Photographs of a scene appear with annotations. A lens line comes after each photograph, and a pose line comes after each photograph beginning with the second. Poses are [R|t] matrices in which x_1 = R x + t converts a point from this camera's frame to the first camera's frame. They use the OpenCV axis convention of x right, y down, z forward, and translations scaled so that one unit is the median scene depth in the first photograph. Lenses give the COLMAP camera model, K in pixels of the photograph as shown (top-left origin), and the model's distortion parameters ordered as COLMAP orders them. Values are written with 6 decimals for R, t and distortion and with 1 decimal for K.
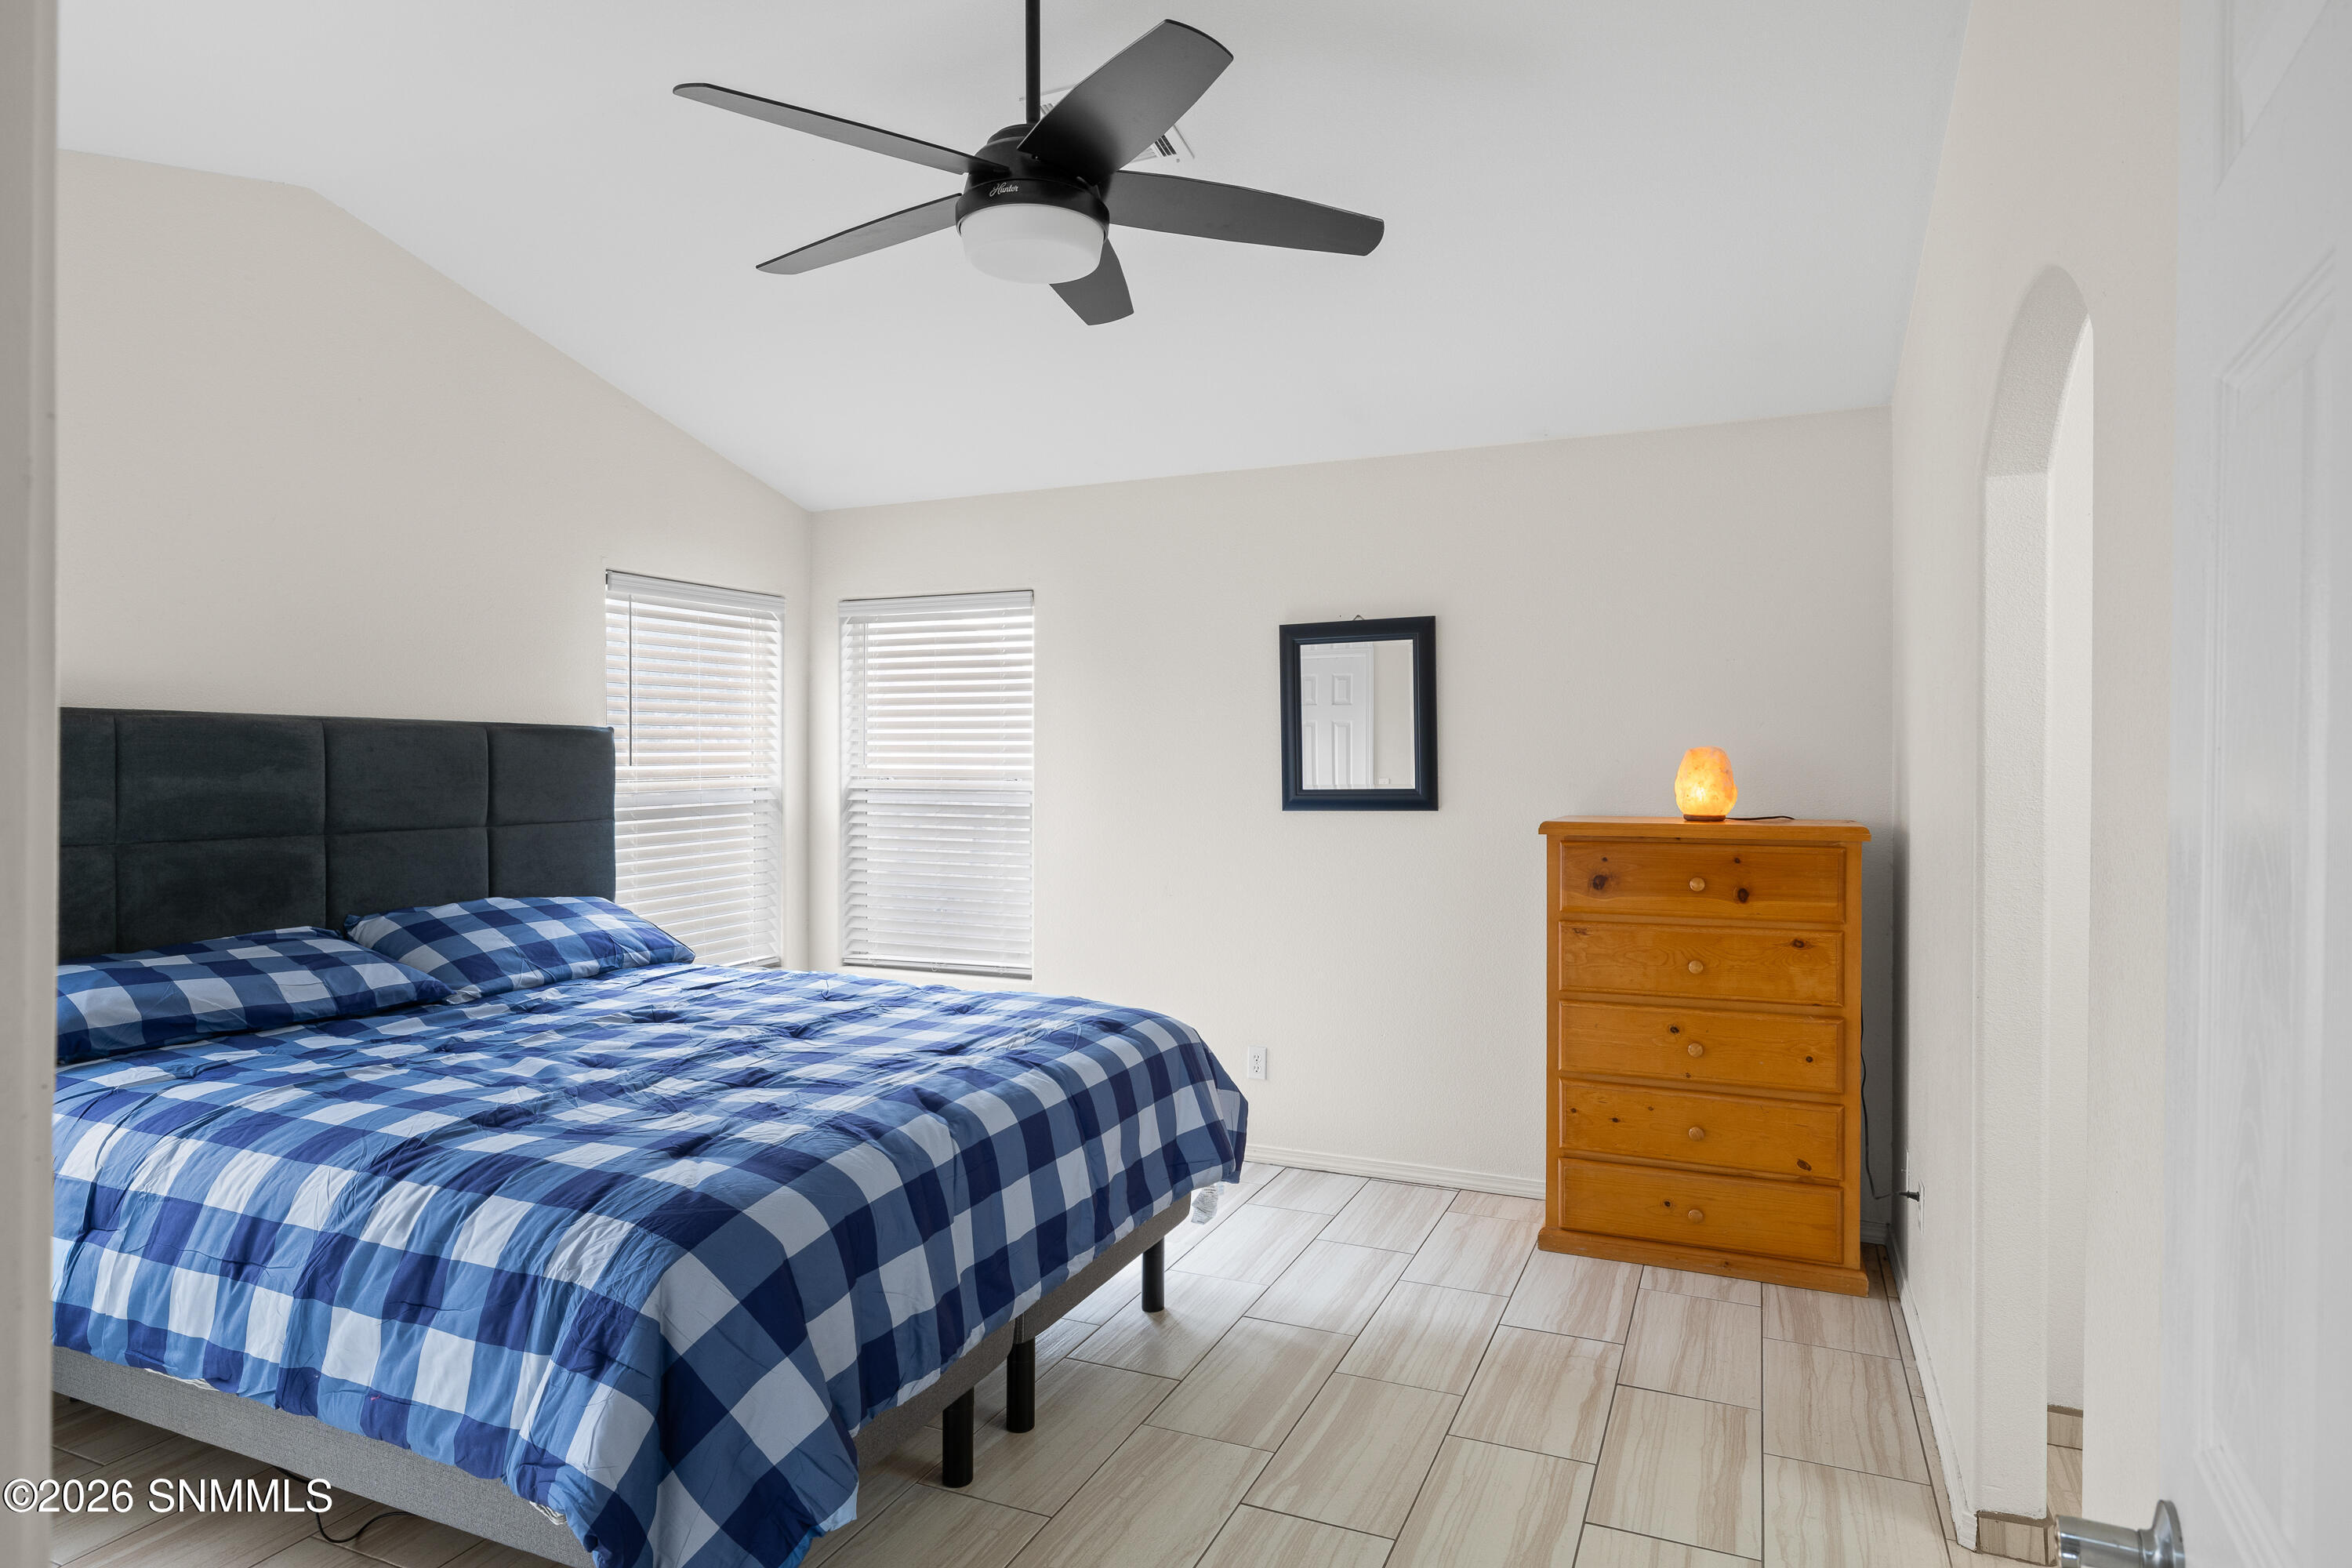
lens RADIAL K [[1347.4, 0, 1179.6], [0, 1347.4, 765.6], [0, 0, 1]] dist [-0.001983, 0.000260]
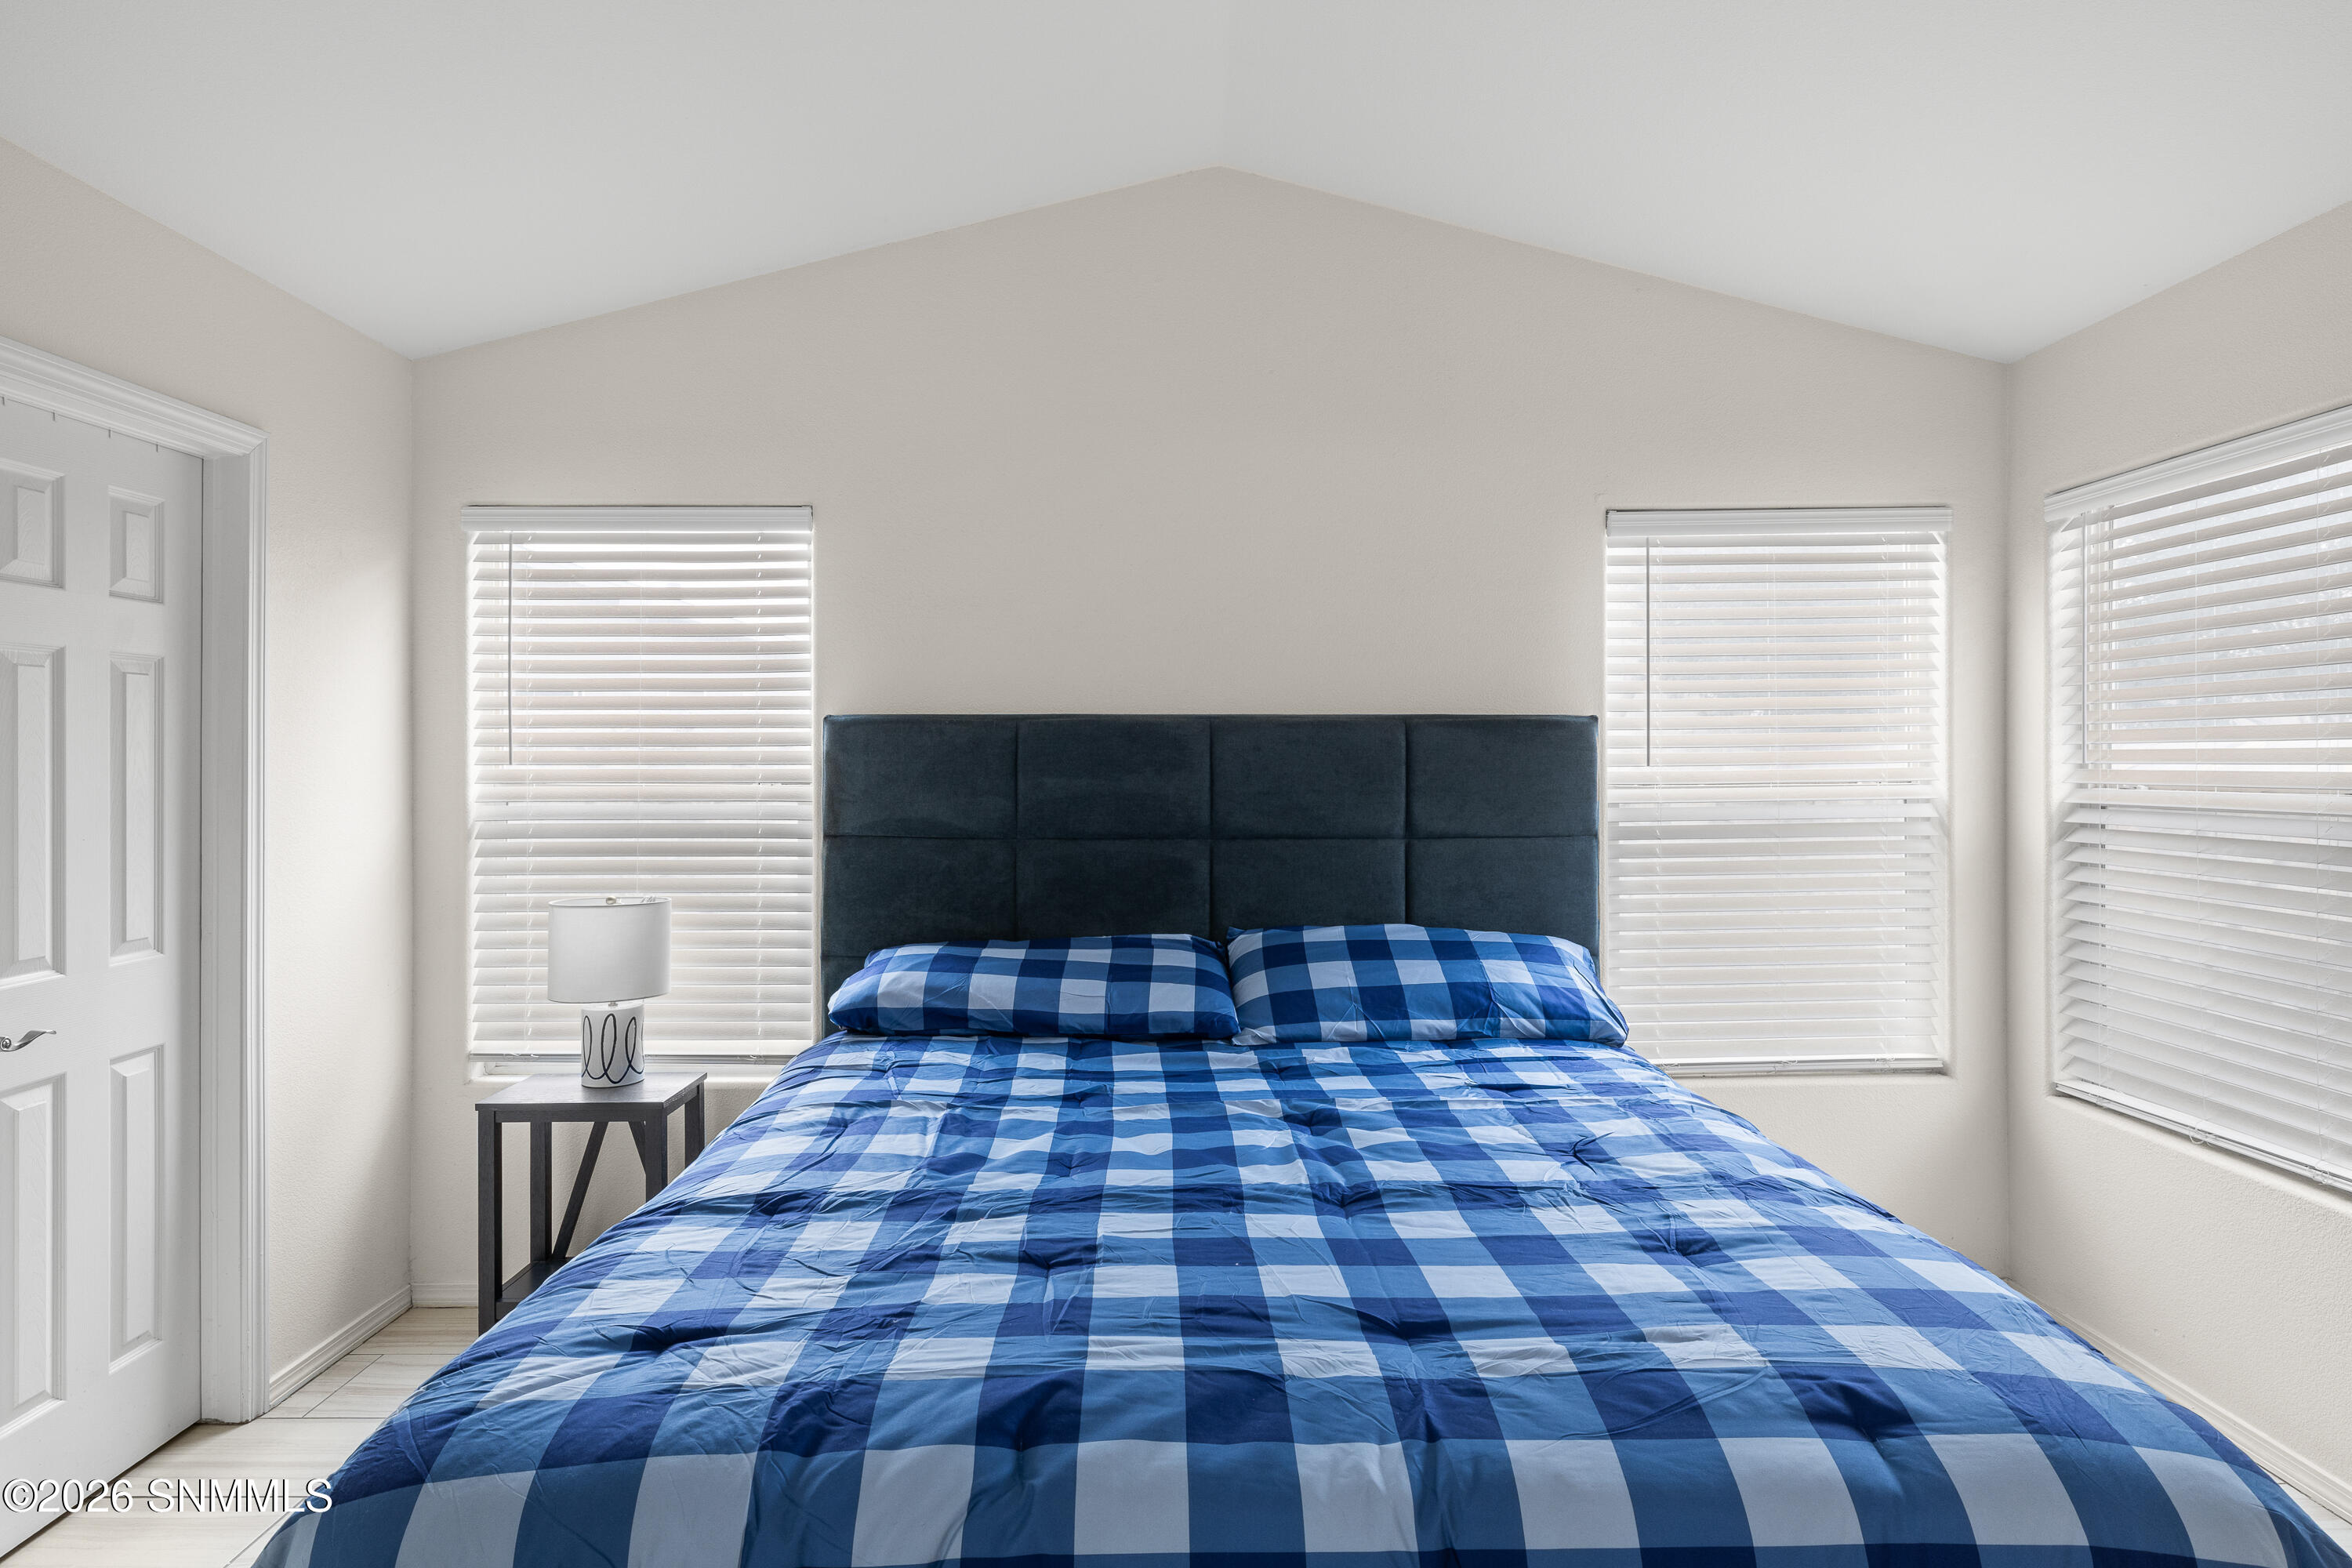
lens RADIAL K [[1347.4, 0, 1179.6], [0, 1347.4, 765.6], [0, 0, 1]] dist [-0.001983, 0.000260]
pose [[0.403767, 0.006129, -0.914841, 0.199020], [0.000565, 0.999976, 0.006949, -0.006493], [0.914862, -0.003322, 0.403754, 0.527647]]
